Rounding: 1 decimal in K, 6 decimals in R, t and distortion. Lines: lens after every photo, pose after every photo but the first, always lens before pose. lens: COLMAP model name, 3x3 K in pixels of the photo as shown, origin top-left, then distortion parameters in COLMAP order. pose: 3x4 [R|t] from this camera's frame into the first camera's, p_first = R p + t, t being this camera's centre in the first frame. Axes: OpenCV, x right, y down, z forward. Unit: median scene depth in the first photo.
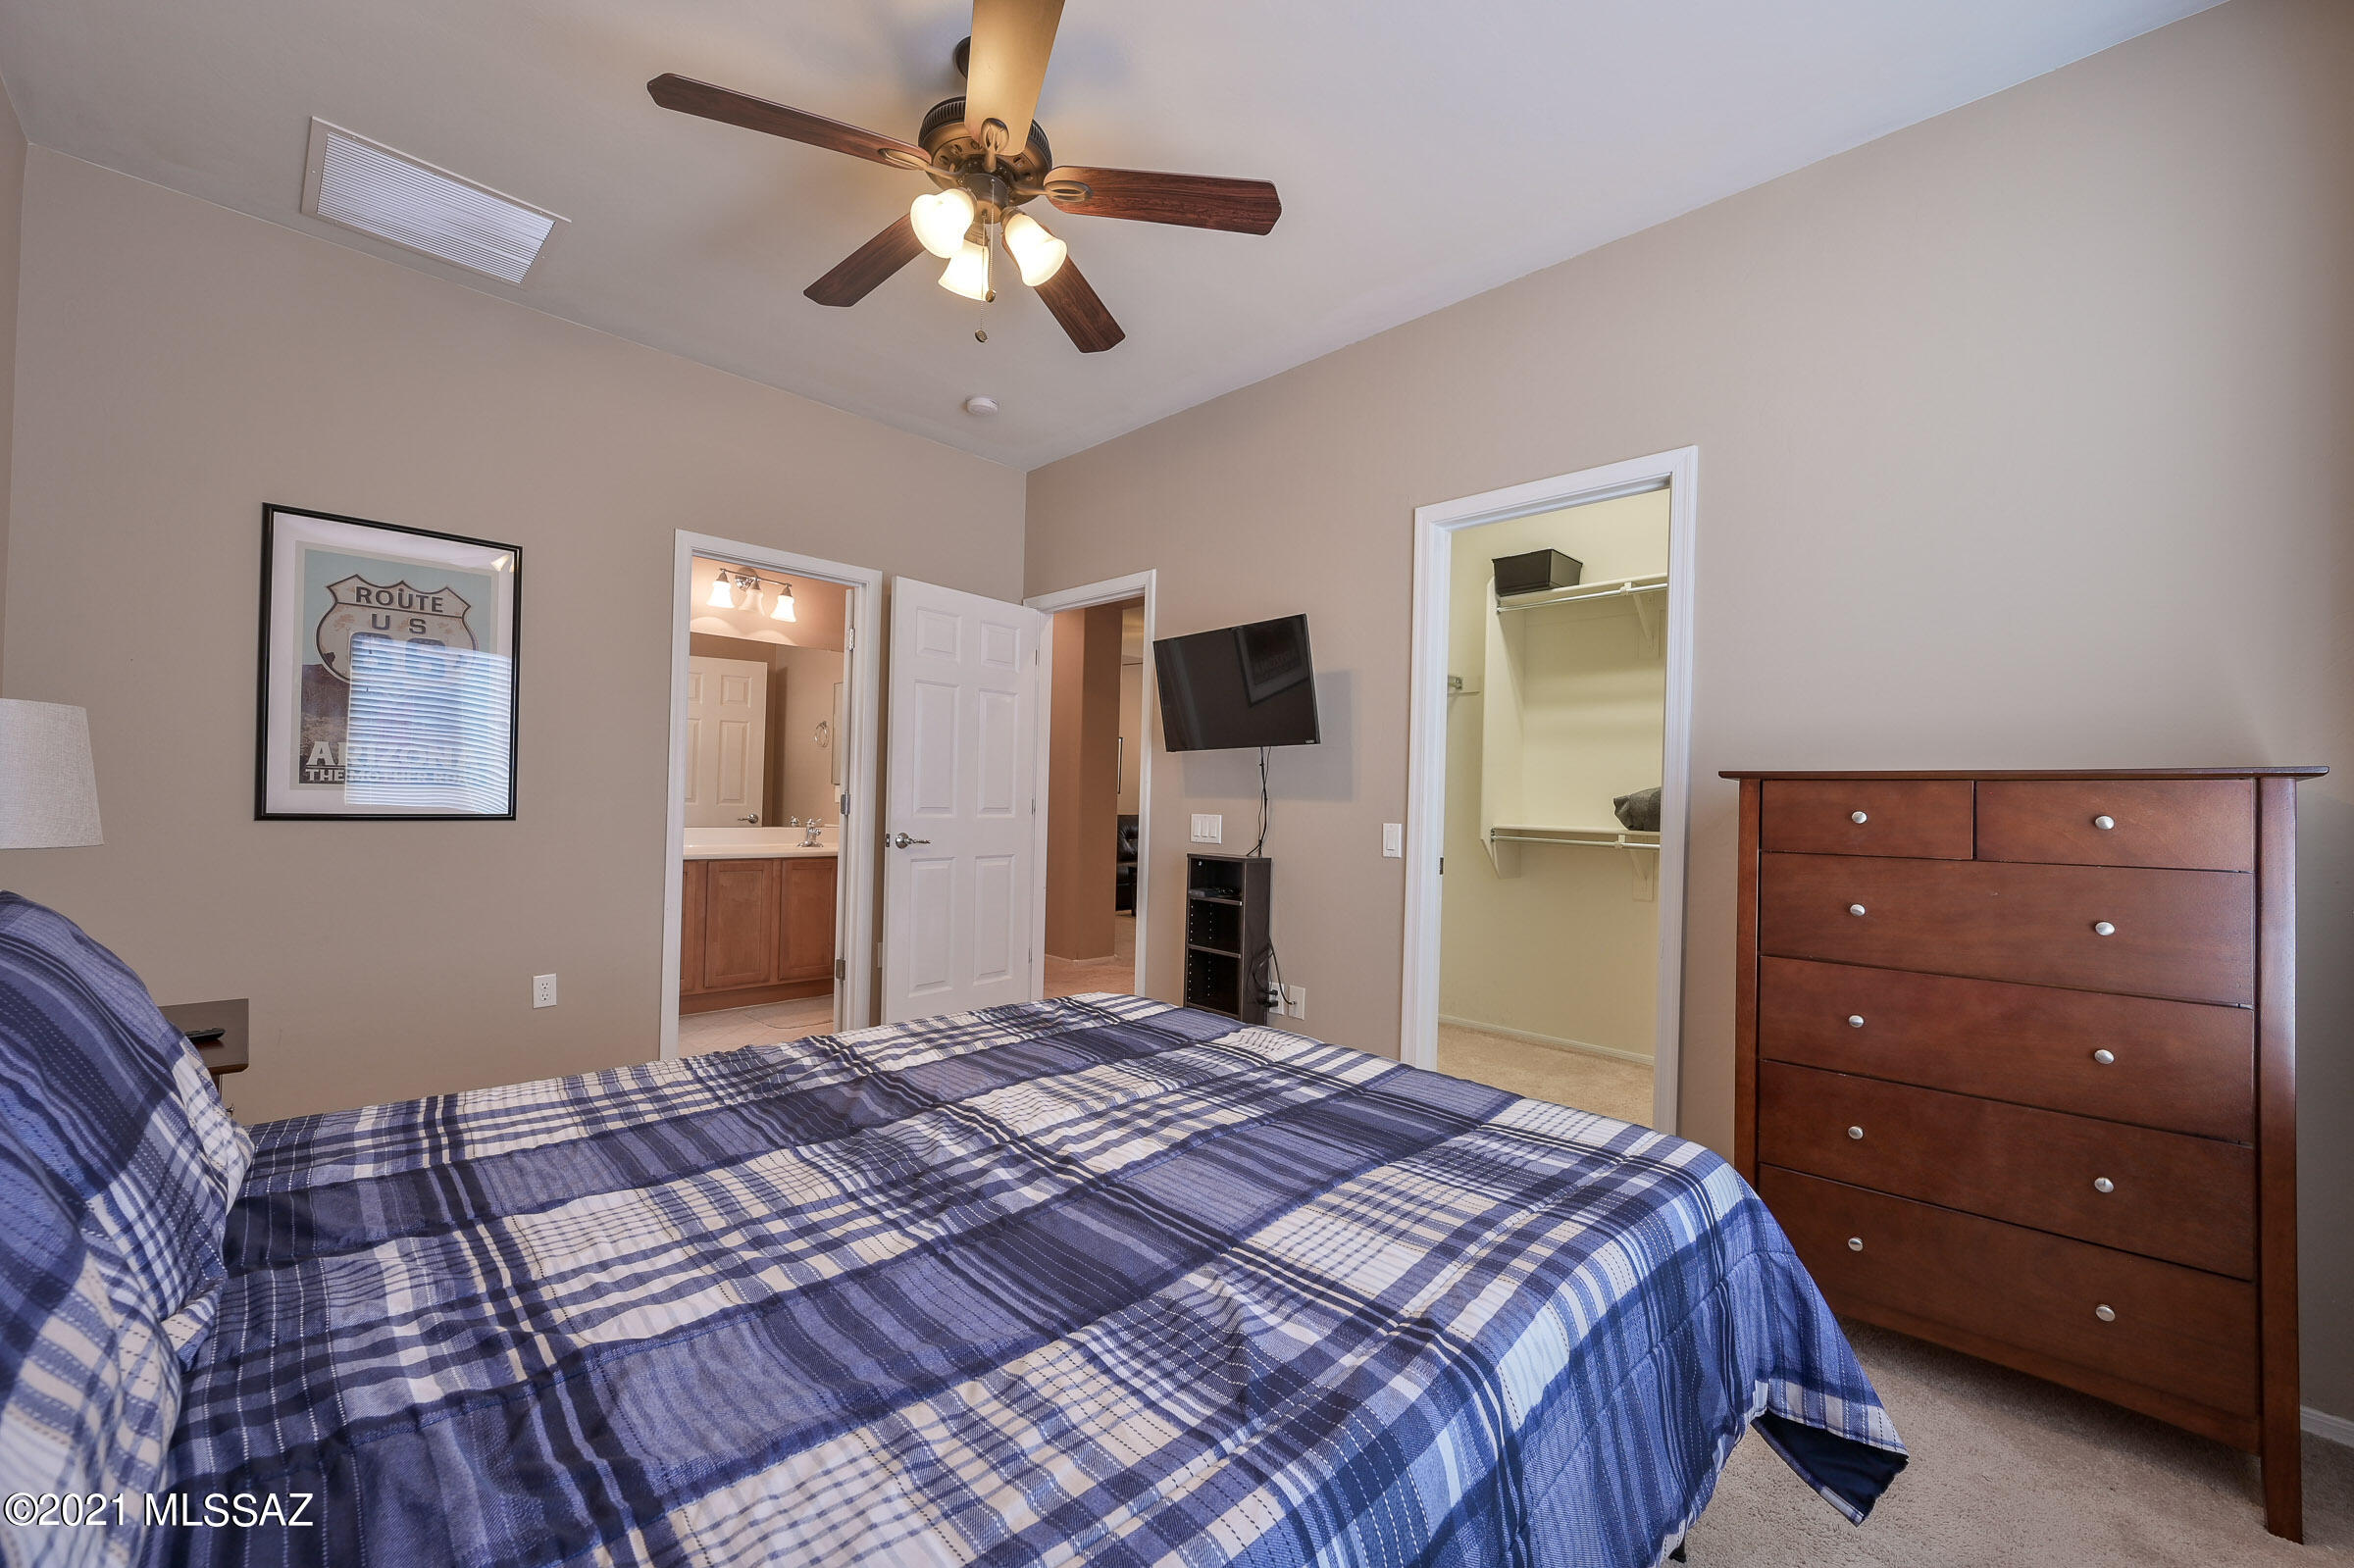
lens RADIAL K [[924.9, 0, 1179.7], [0, 924.9, 791.5], [0, 0, 1]] dist [-0.001148, -0.000346]
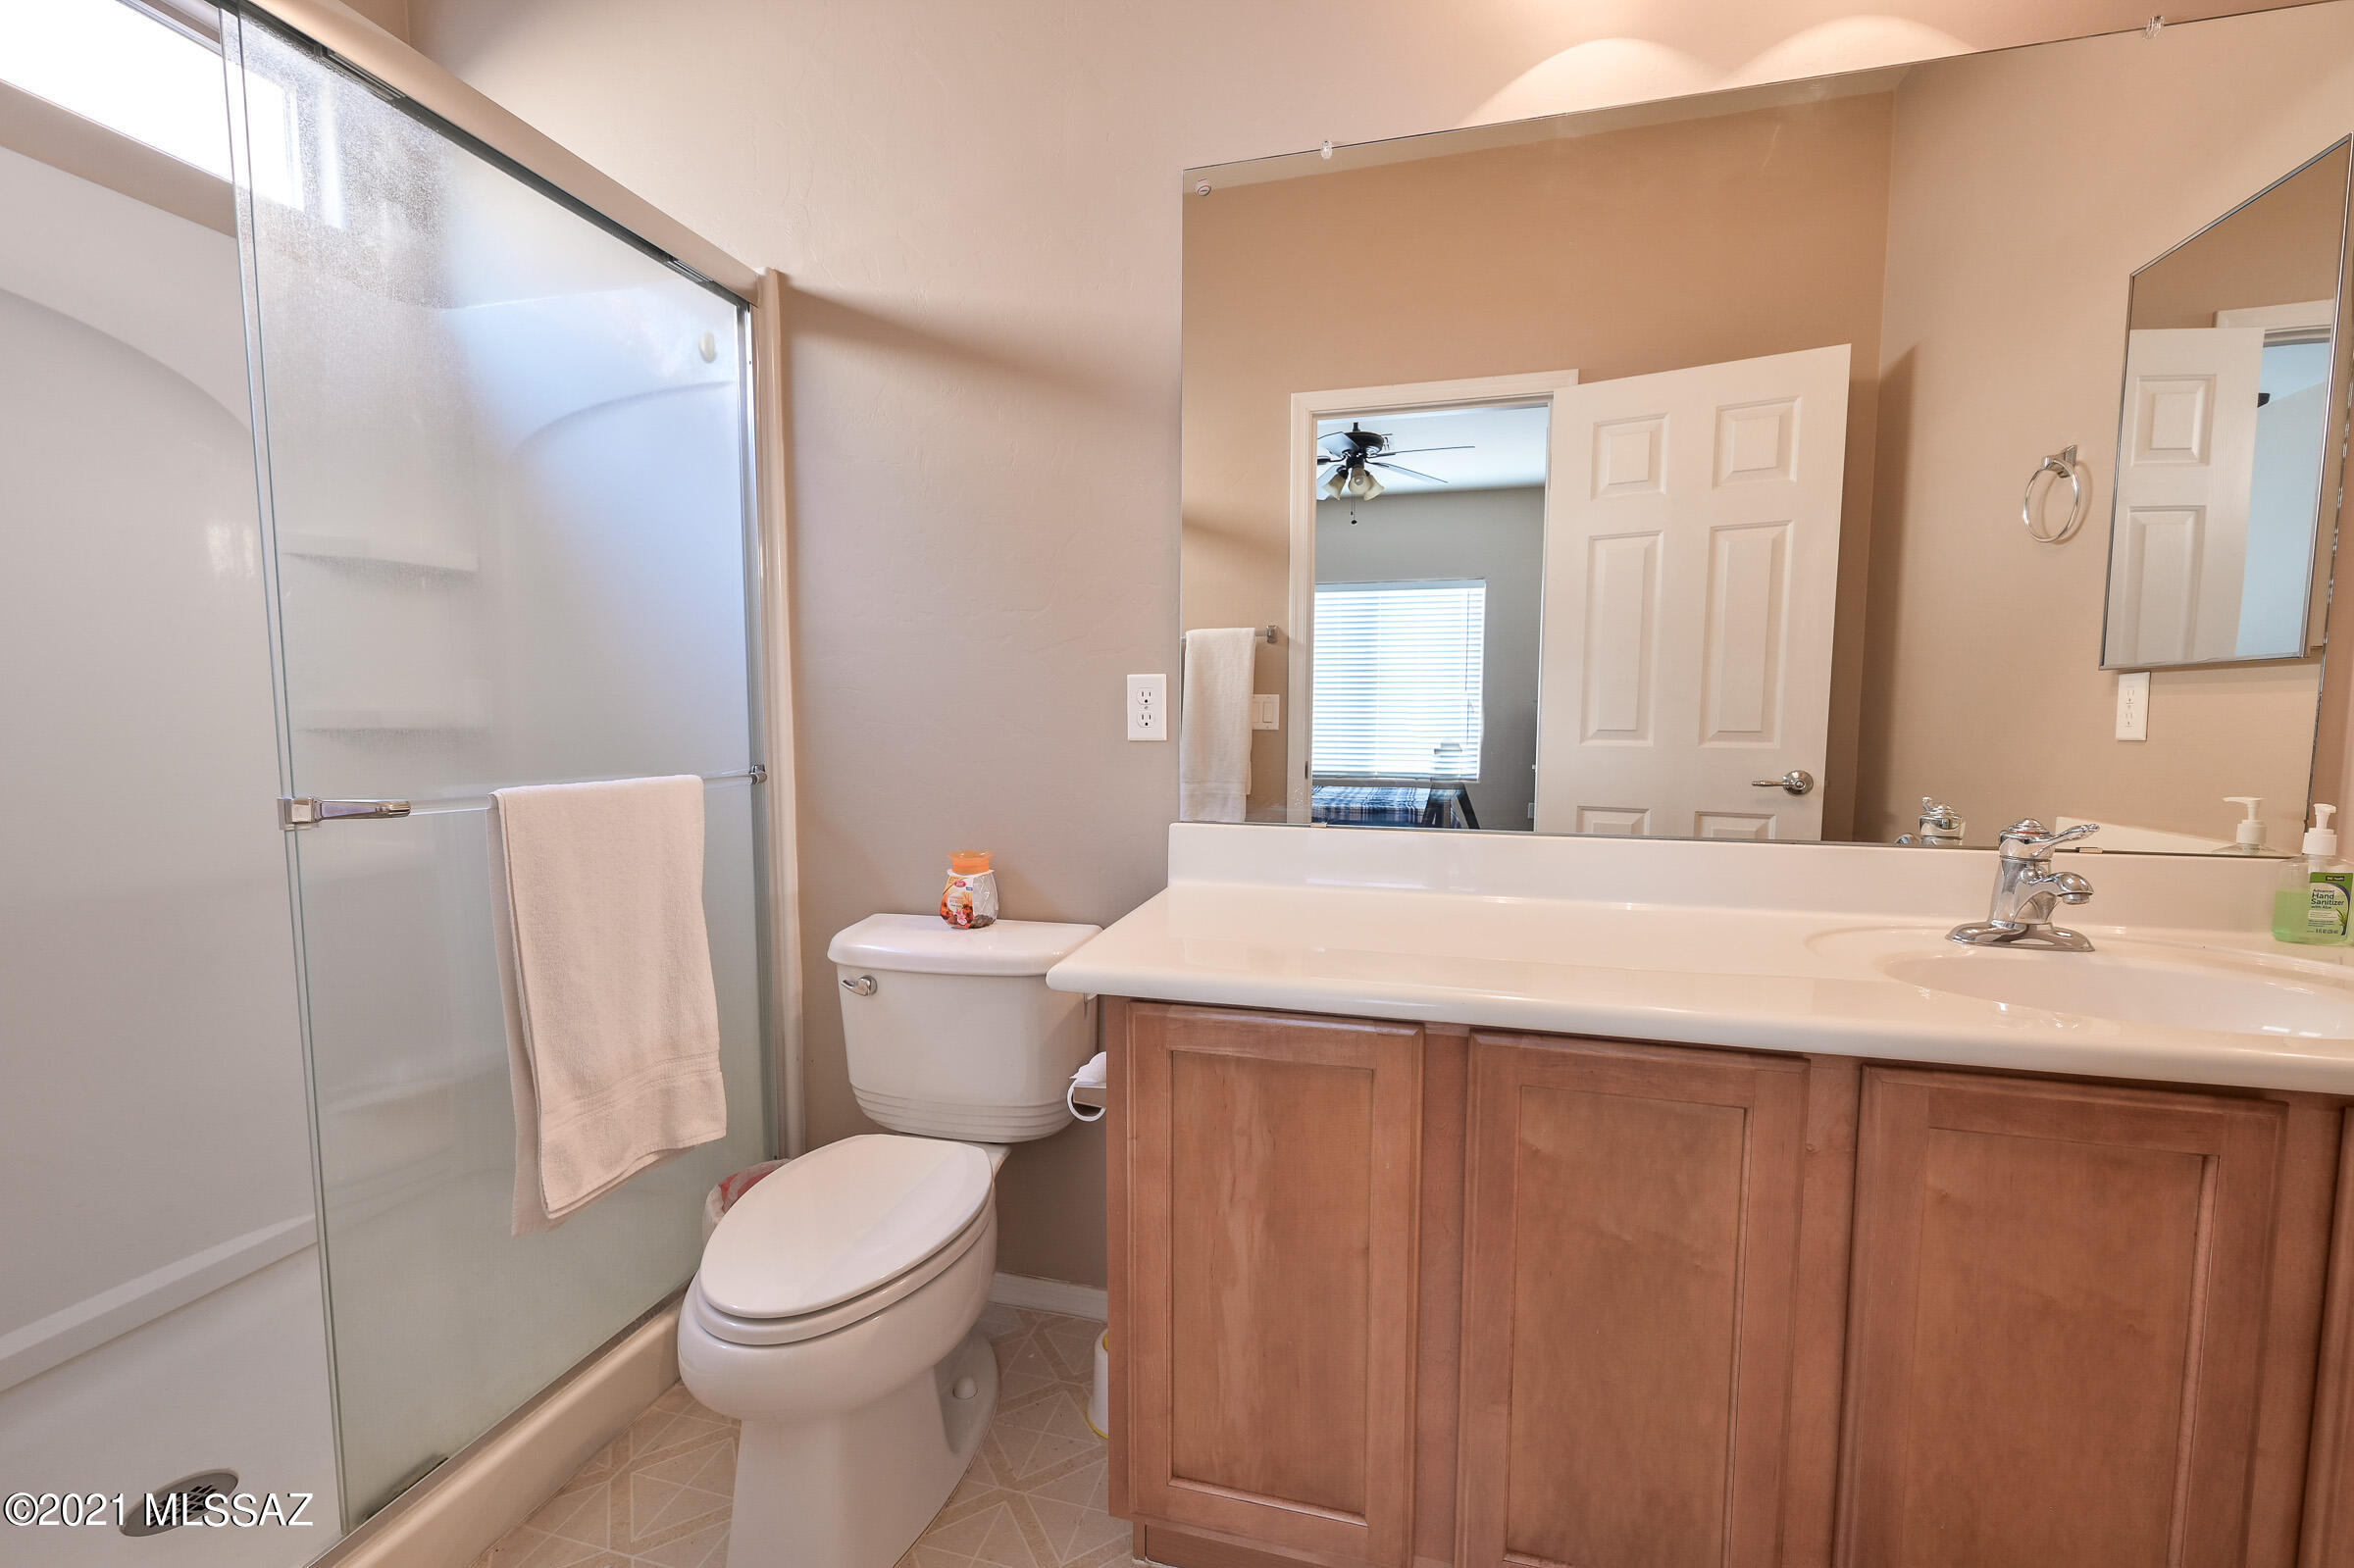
lens RADIAL K [[954.6, 0, 1187.8], [0, 954.6, 788.7], [0, 0, 1]] dist [0.018147, 0.000101]
pose [[0.512370, 0.050780, -0.857262, -0.333143], [0.017664, 0.997416, 0.069639, 0.002633], [0.858583, -0.050824, 0.510149, 0.780776]]
